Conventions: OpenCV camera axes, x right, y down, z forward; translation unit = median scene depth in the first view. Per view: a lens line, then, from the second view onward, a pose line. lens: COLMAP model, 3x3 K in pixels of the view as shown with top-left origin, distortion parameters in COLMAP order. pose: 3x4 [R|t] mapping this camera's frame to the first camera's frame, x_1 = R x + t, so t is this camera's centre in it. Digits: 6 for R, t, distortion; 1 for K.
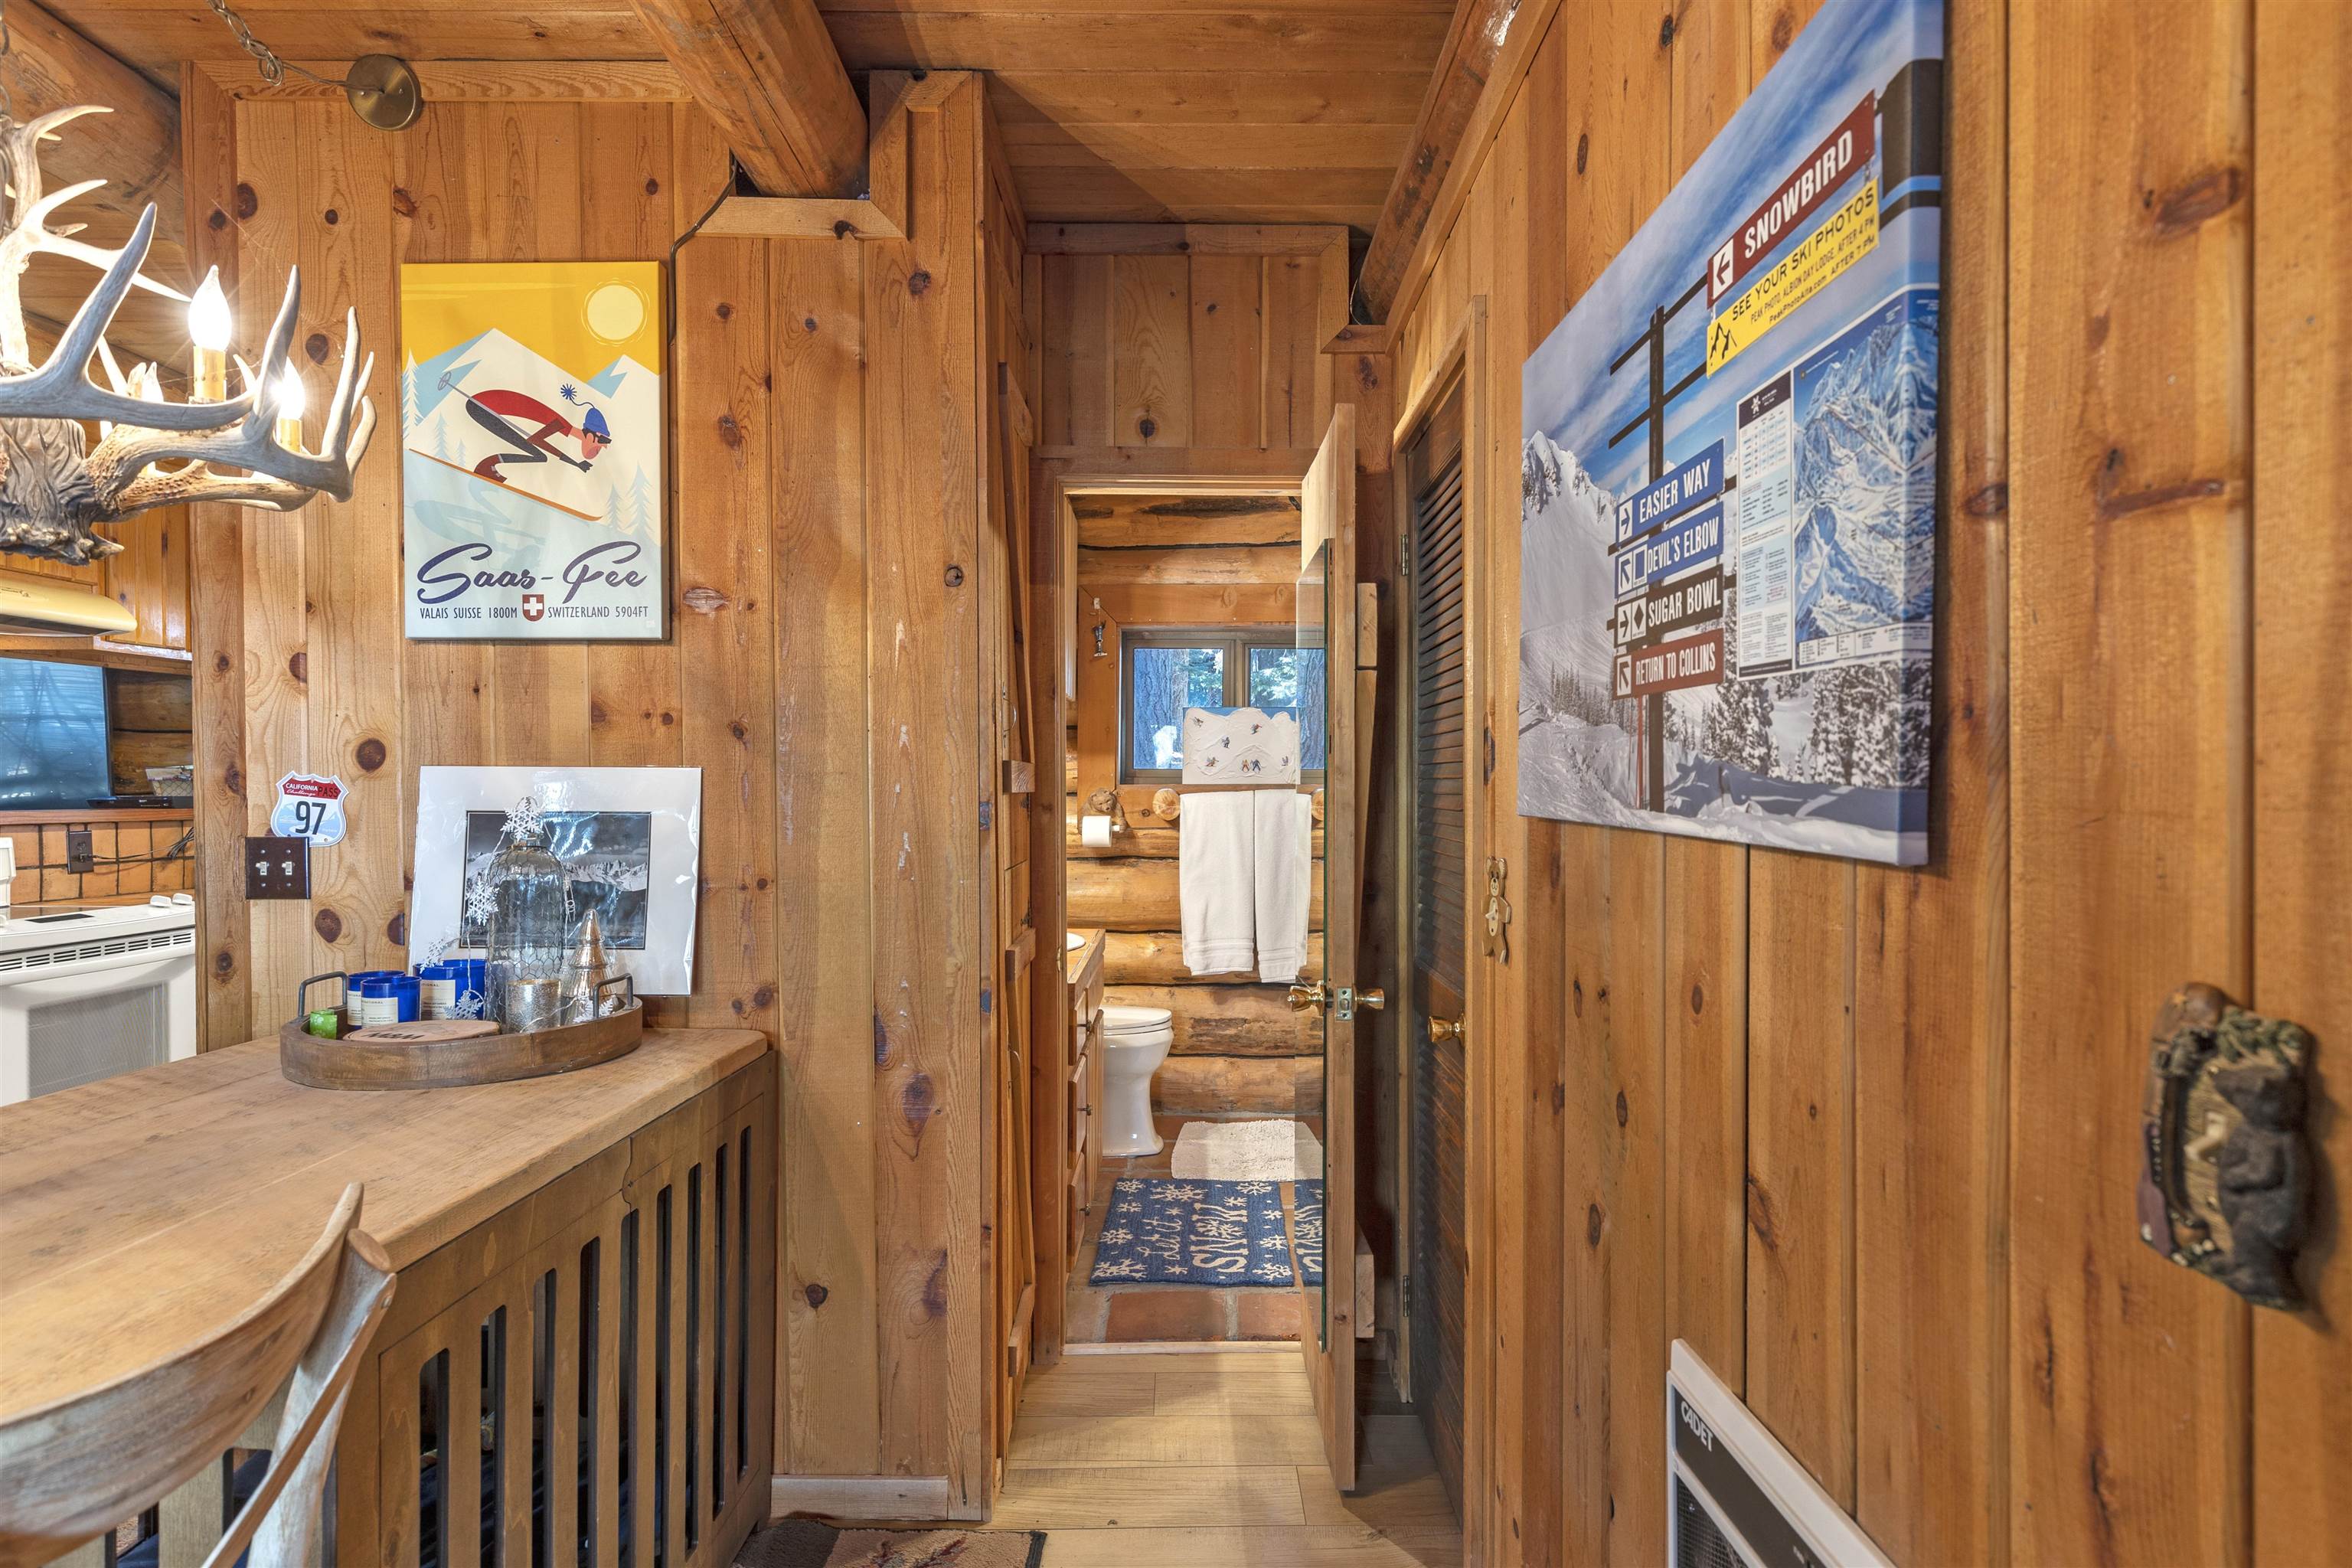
lens RADIAL K [[1242.6, 0, 1174.8], [0, 1242.6, 793.6], [0, 0, 1]] dist [-0.002592, 0.001152]
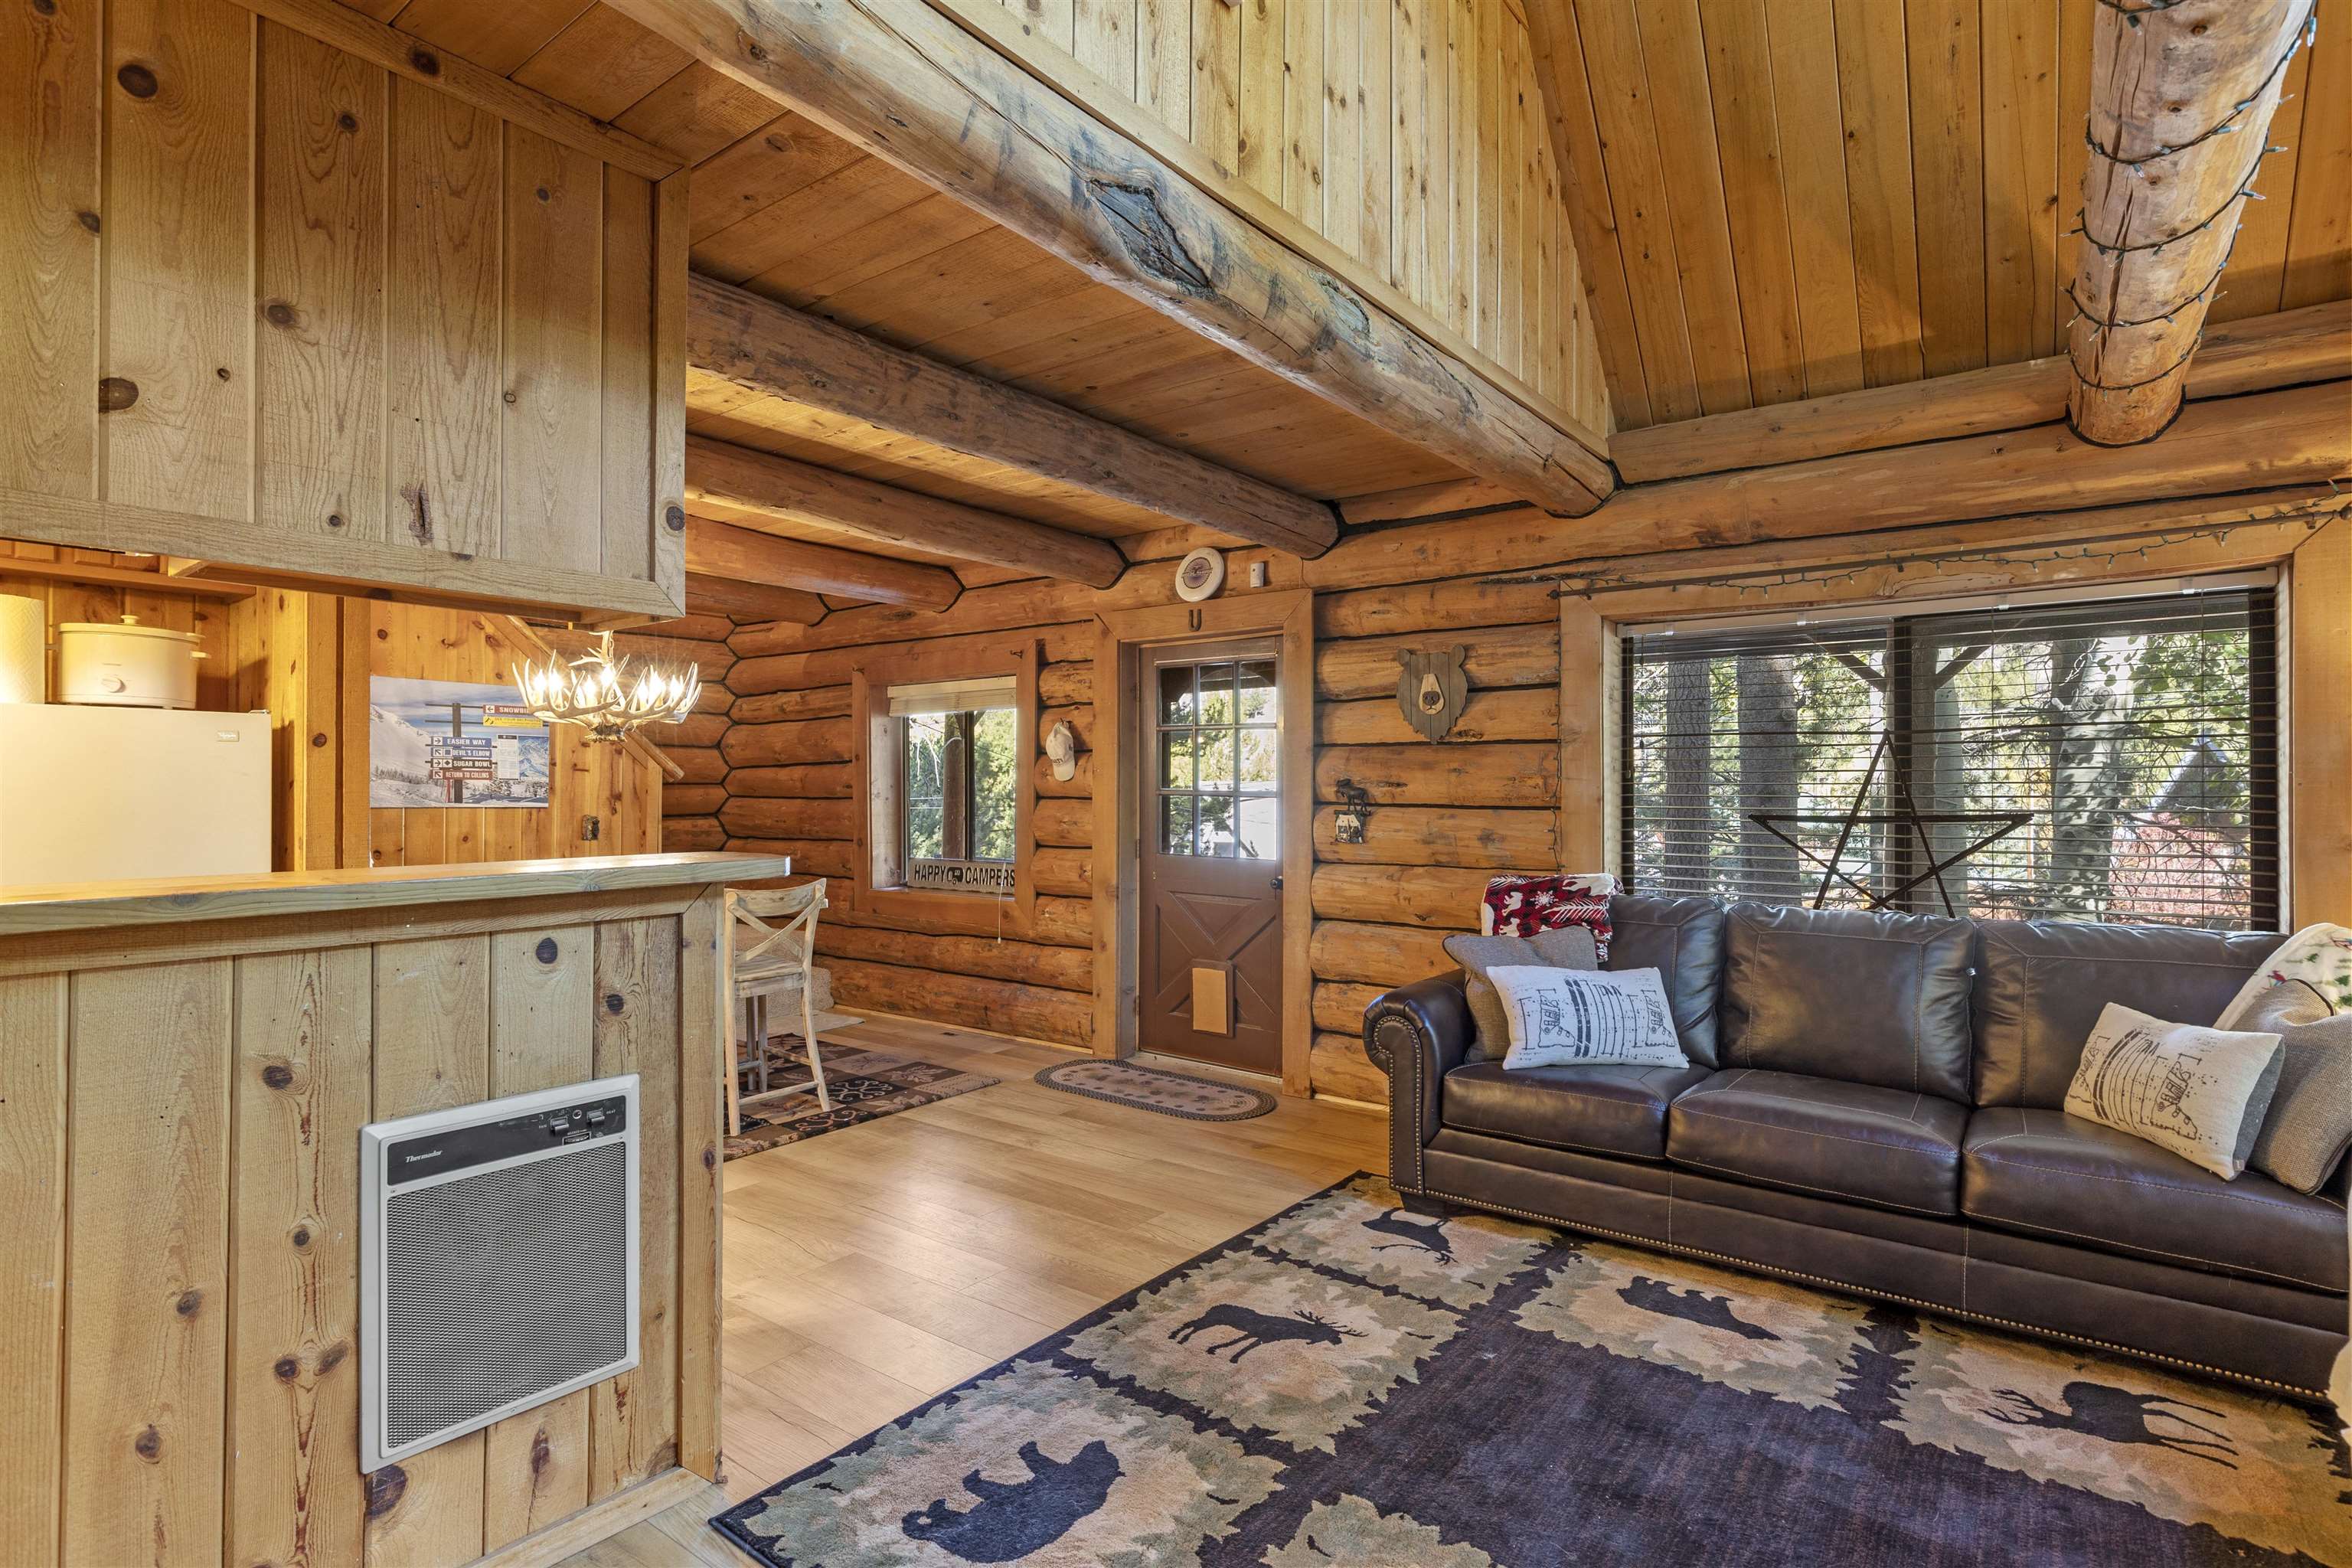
lens RADIAL K [[1165.5, 0, 1171.5], [0, 1165.5, 780.9], [0, 0, 1]] dist [-0.001446, -0.000115]
pose [[-0.783490, 0.001557, 0.621403, -2.611807], [0.005219, 0.999978, 0.004075, -0.043420], [-0.621383, 0.006435, -0.783480, 1.576409]]
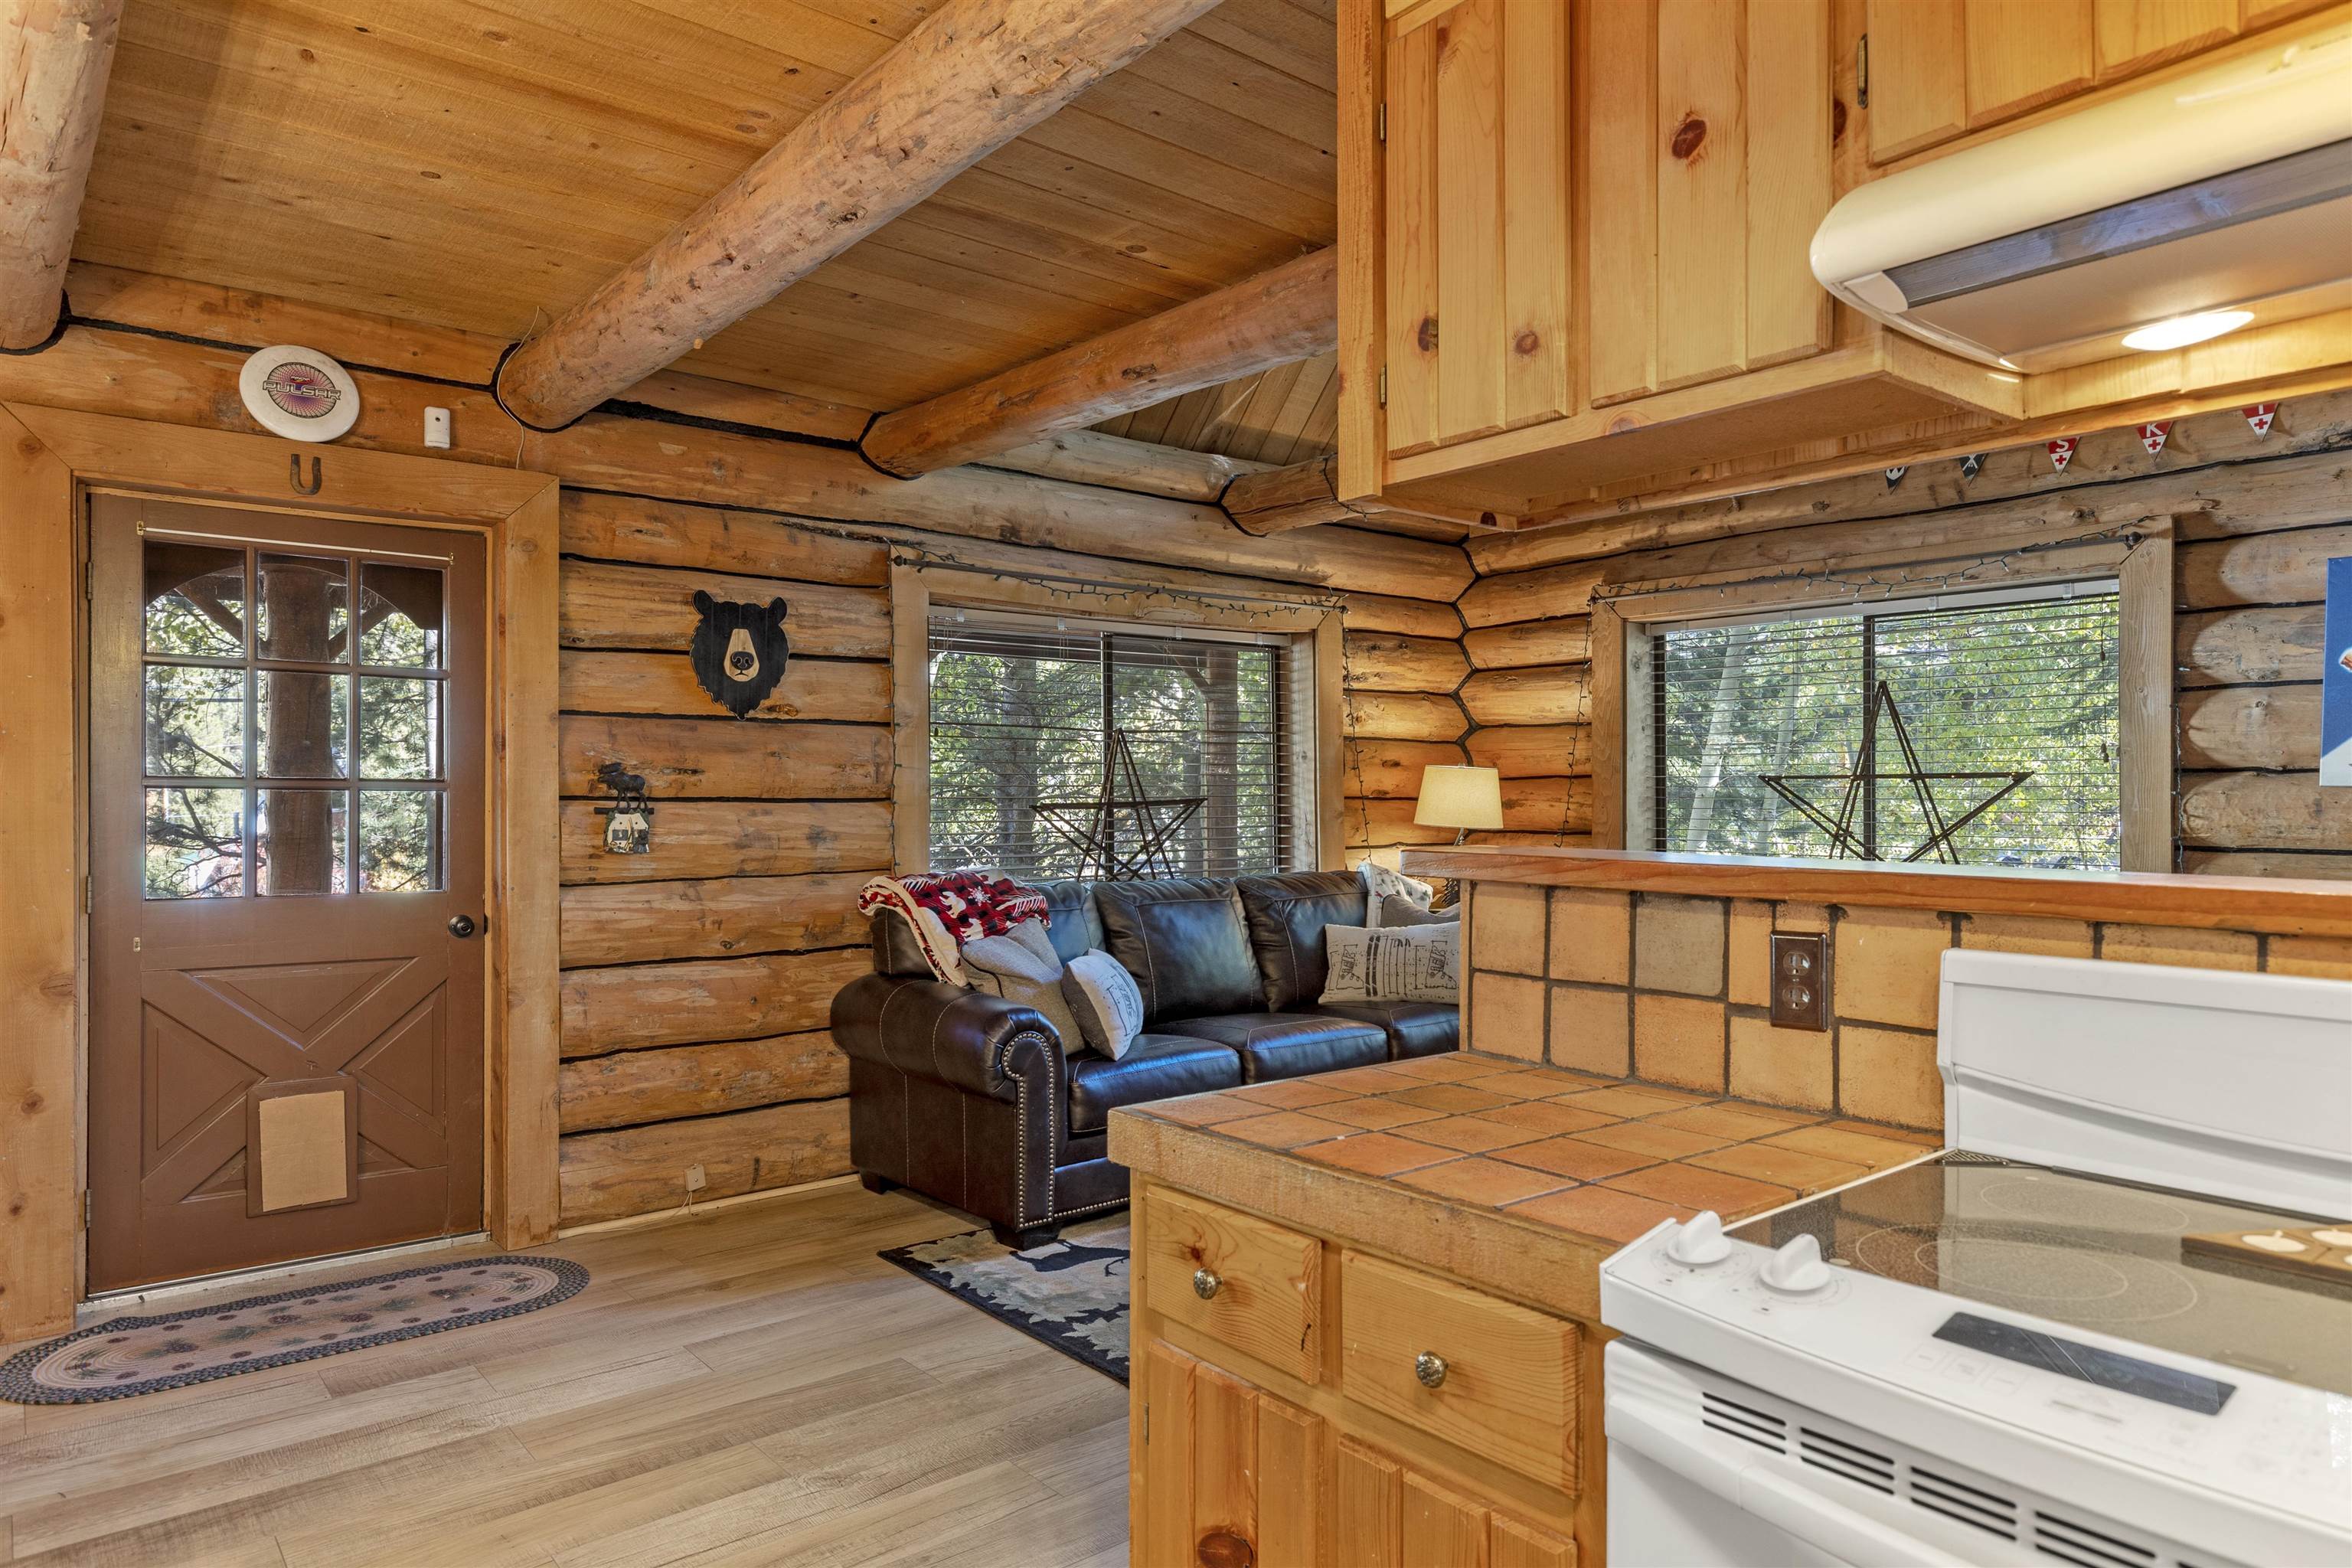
lens RADIAL K [[1478.8, 0, 1213.8], [0, 1478.8, 793.2], [0, 0, 1]] dist [-0.001737, 0.004490]
pose [[-0.765340, -0.000138, -0.643626, -0.854078], [-0.006927, 0.999944, 0.008023, -0.017206], [0.643589, 0.010599, -0.765298, 1.648983]]
